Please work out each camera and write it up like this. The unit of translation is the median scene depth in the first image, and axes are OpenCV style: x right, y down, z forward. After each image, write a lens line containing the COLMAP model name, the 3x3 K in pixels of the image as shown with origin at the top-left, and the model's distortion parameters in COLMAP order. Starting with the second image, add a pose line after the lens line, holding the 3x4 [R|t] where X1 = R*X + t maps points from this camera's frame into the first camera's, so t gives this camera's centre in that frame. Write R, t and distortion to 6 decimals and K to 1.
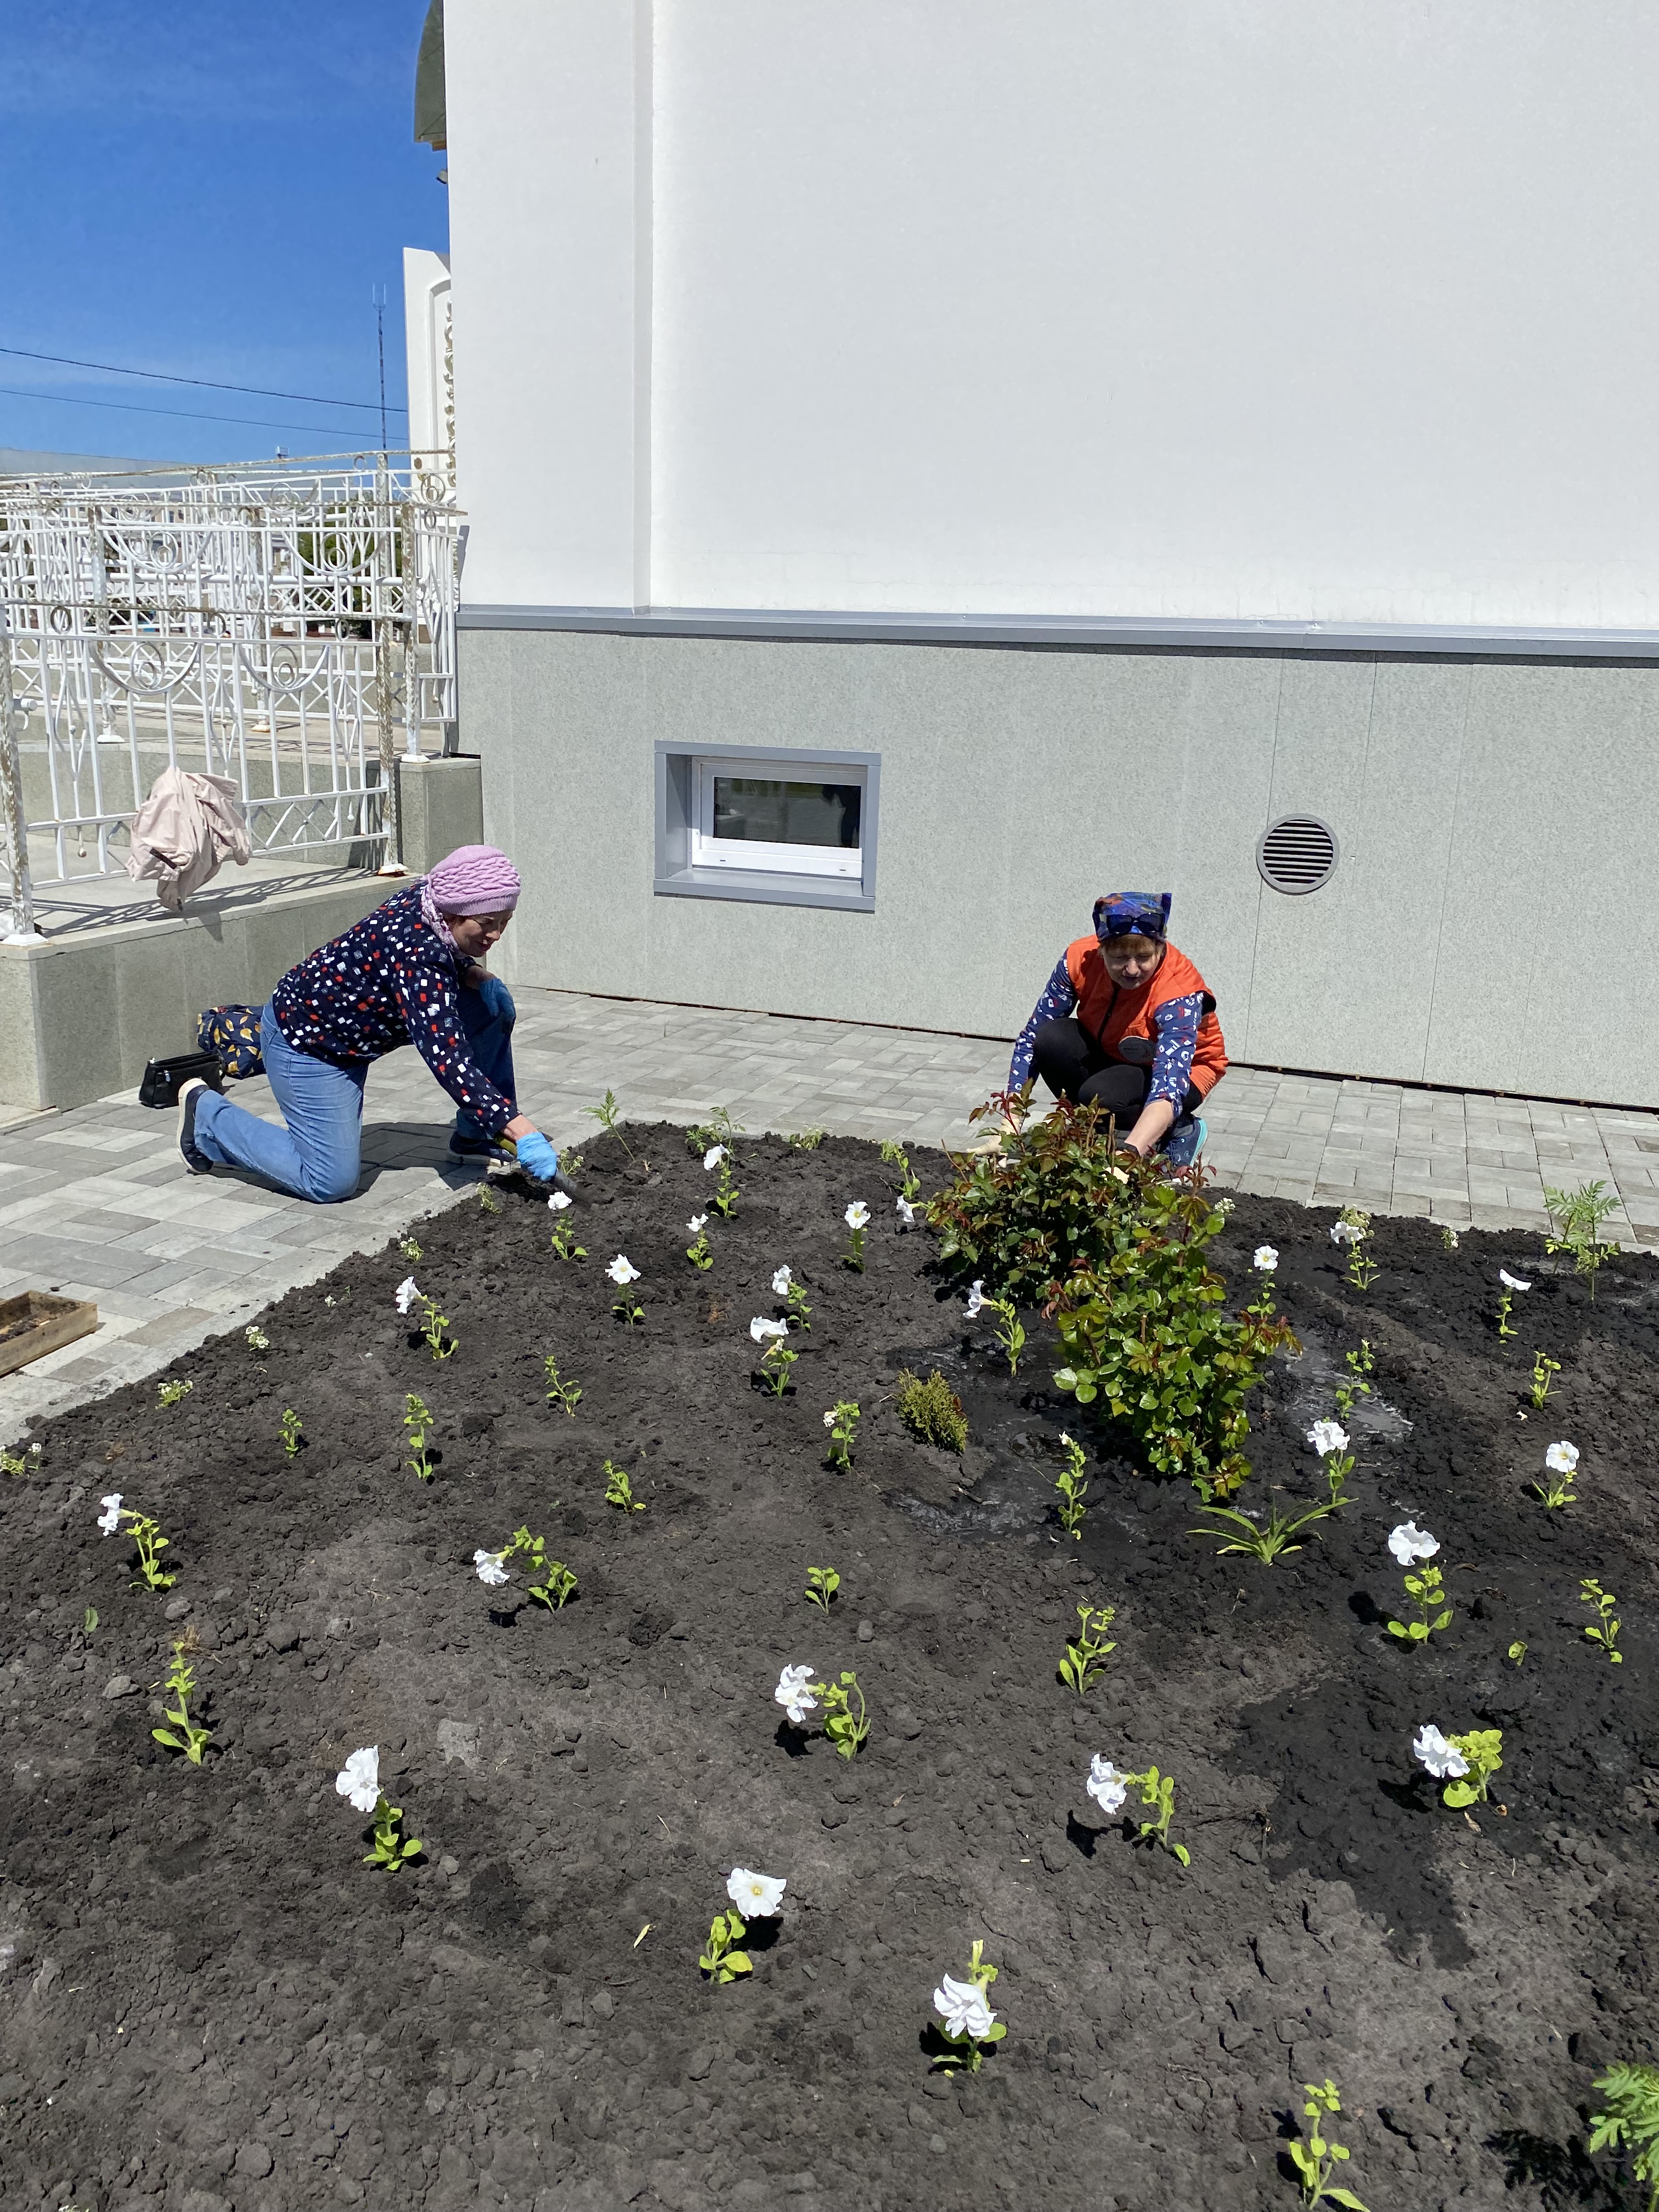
lens RADIAL K [[1677.0, 0, 831.5], [0, 1677.0, 1104.9], [0, 0, 1]] dist [0.051061, -0.053185]
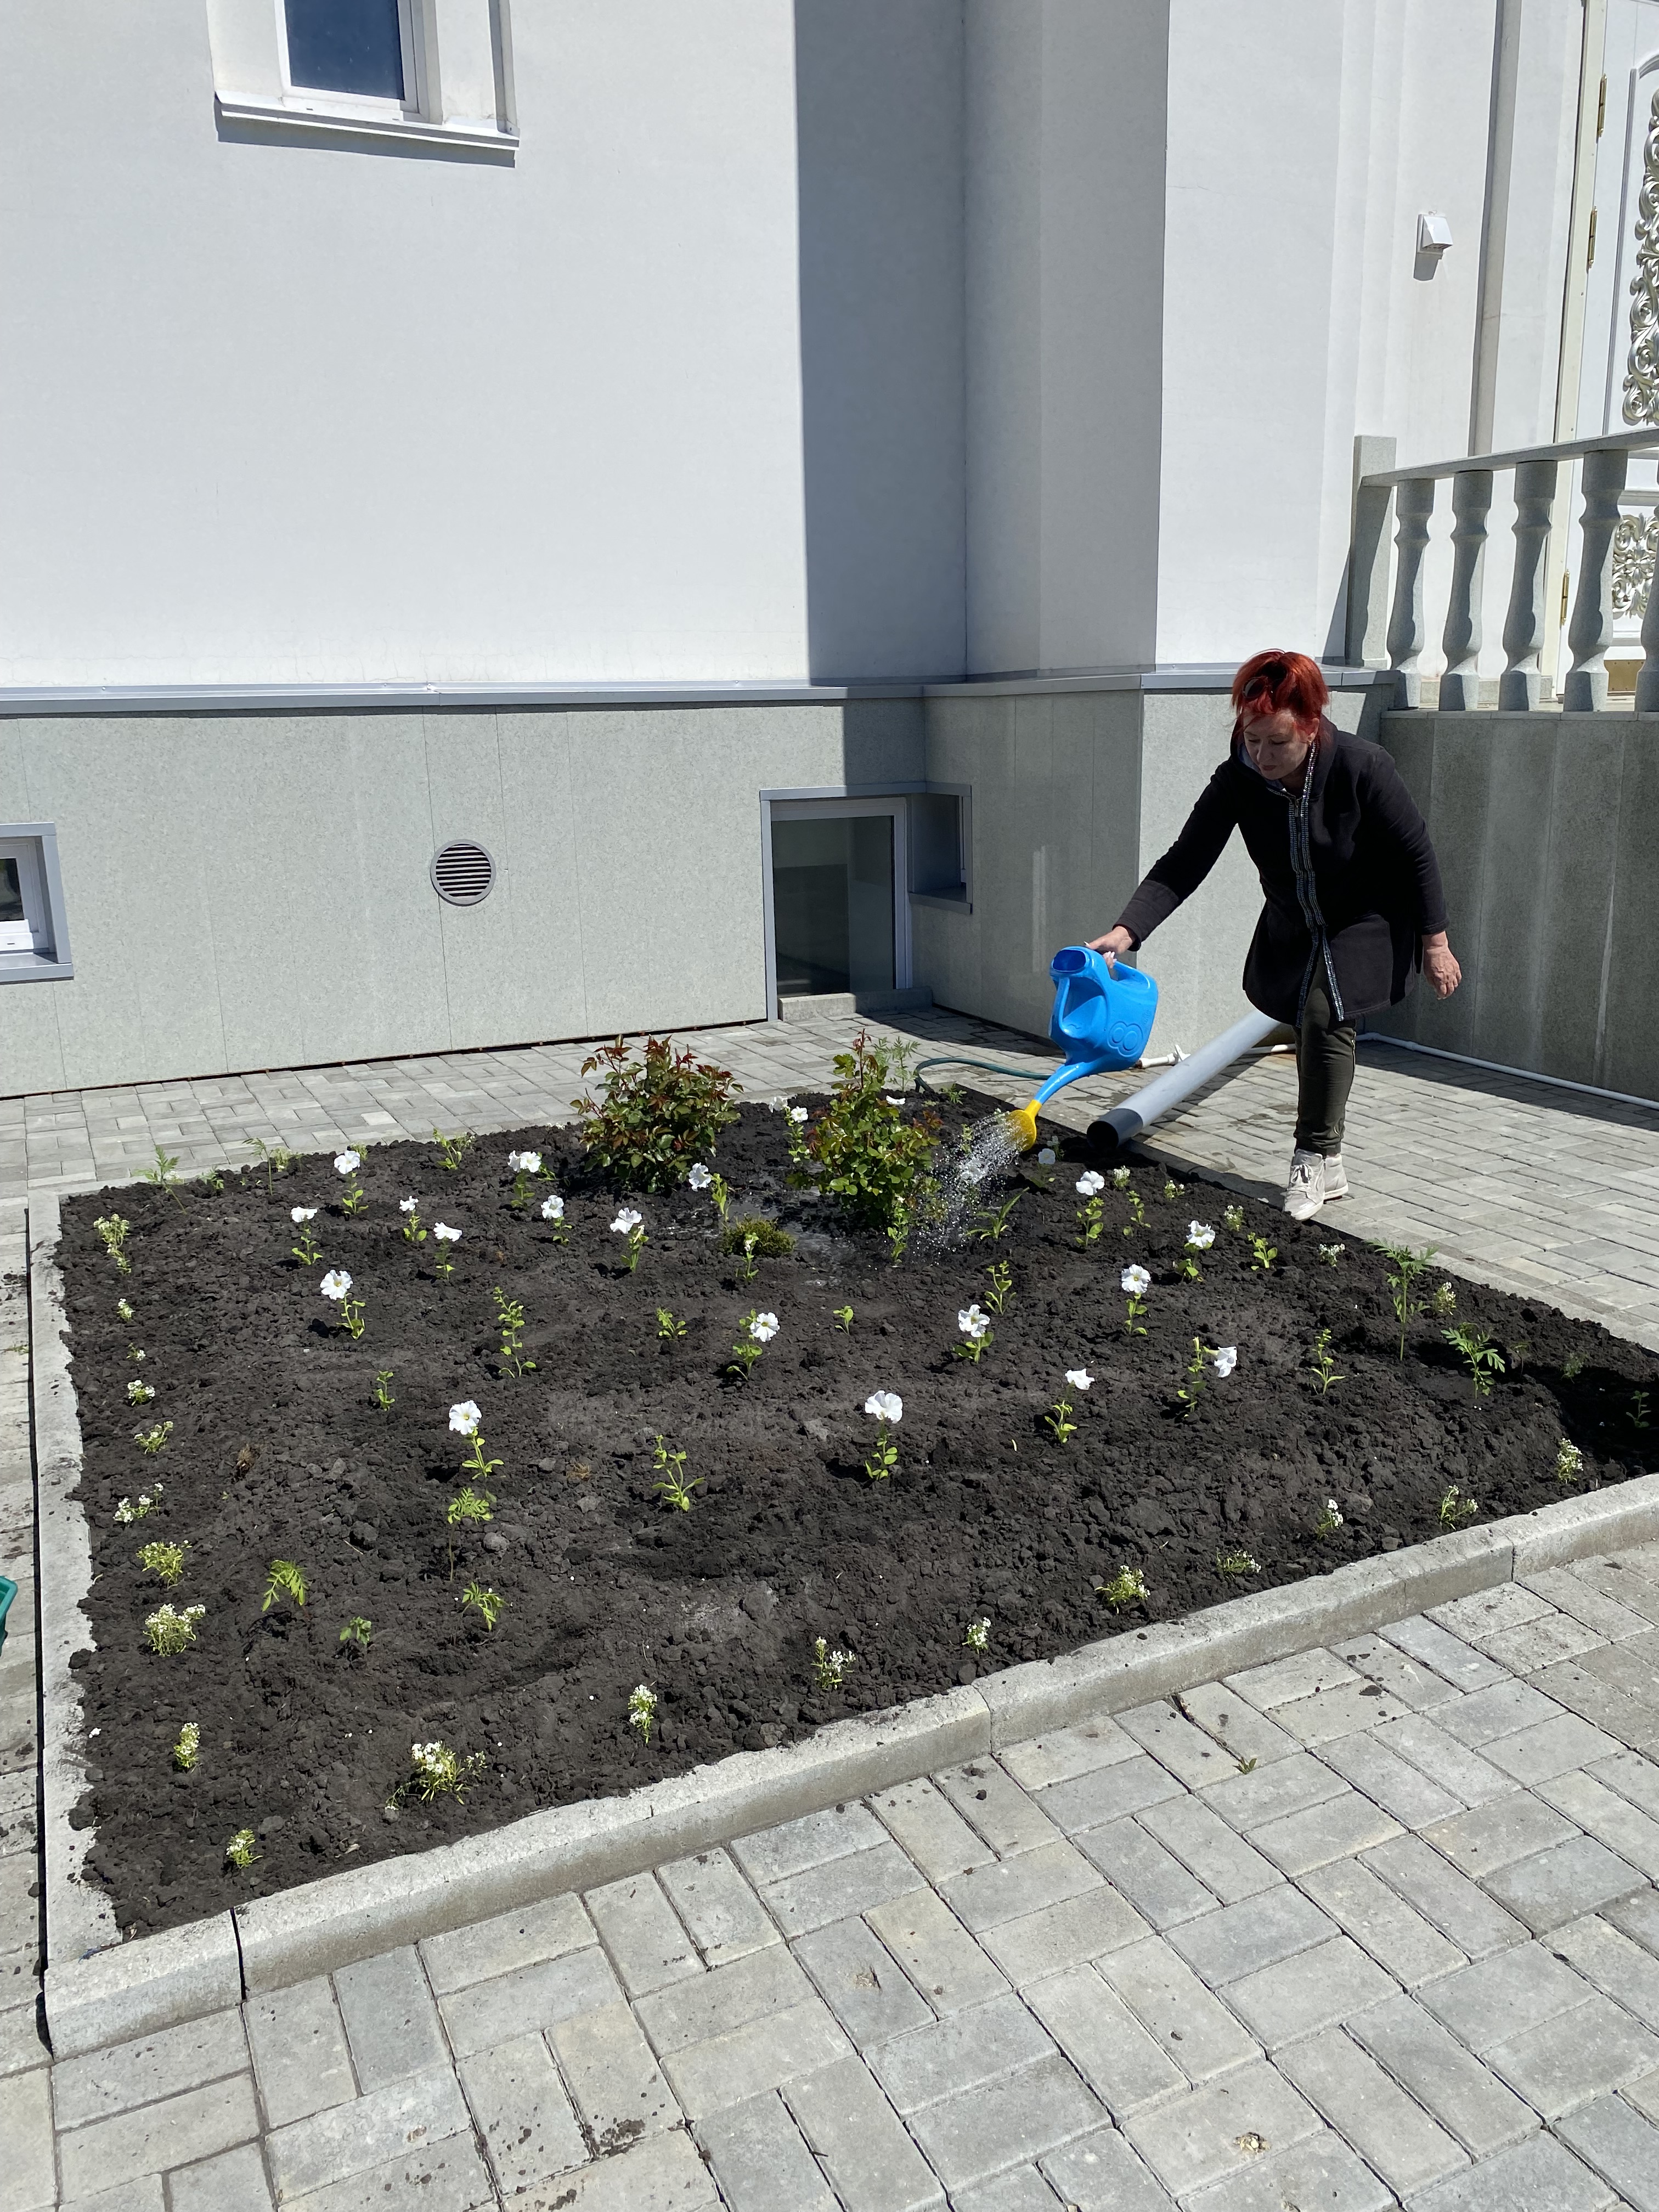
lens RADIAL K [[1677.0, 0, 830.9], [0, 1677.0, 1098.8], [0, 0, 1]] dist [0.051061, -0.053185]
pose [[0.702103, -0.205403, 0.681807, -0.435866], [0.226307, 0.972216, 0.059849, -0.002589], [-0.675157, 0.112278, 0.729080, -0.052339]]
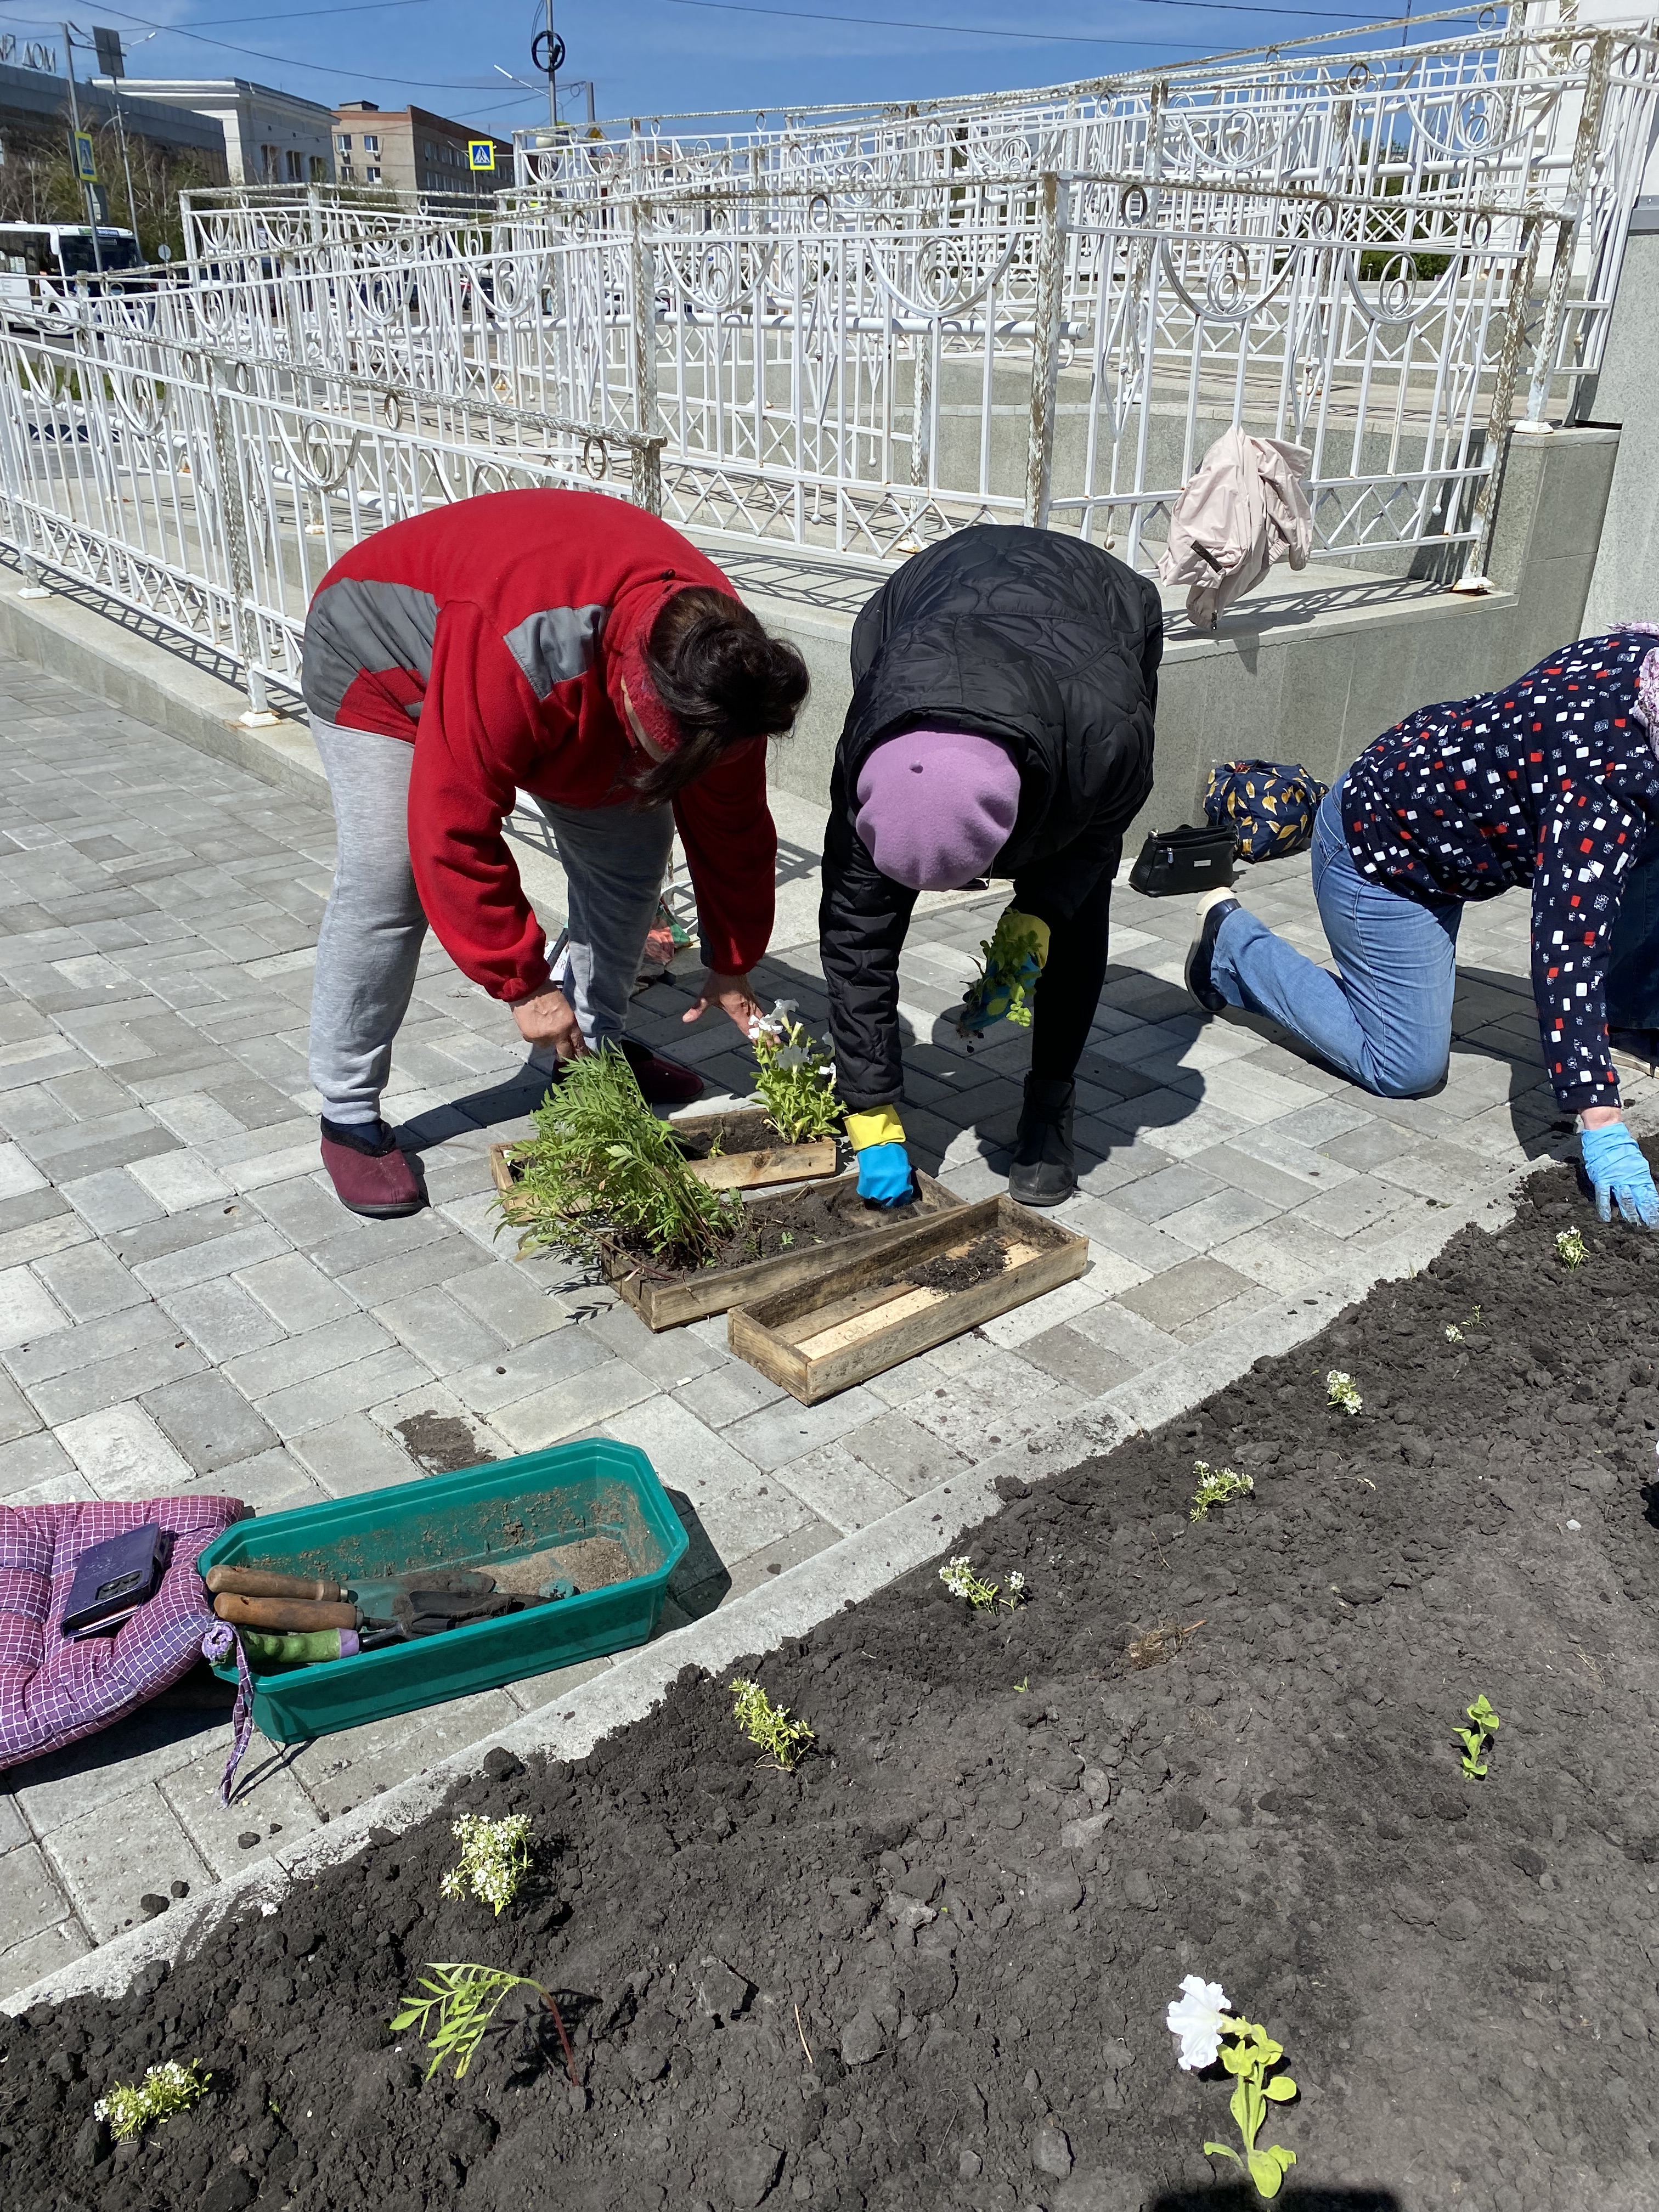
lens RADIAL K [[1677.0, 0, 885.6], [0, 1677.0, 1070.5], [0, 0, 1]] dist [0.051061, -0.053185]
pose [[0.881258, 0.187479, -0.433862, -0.147771], [-0.121996, 0.977085, 0.174417, -0.035159], [0.456620, -0.100777, 0.883936, 0.244759]]
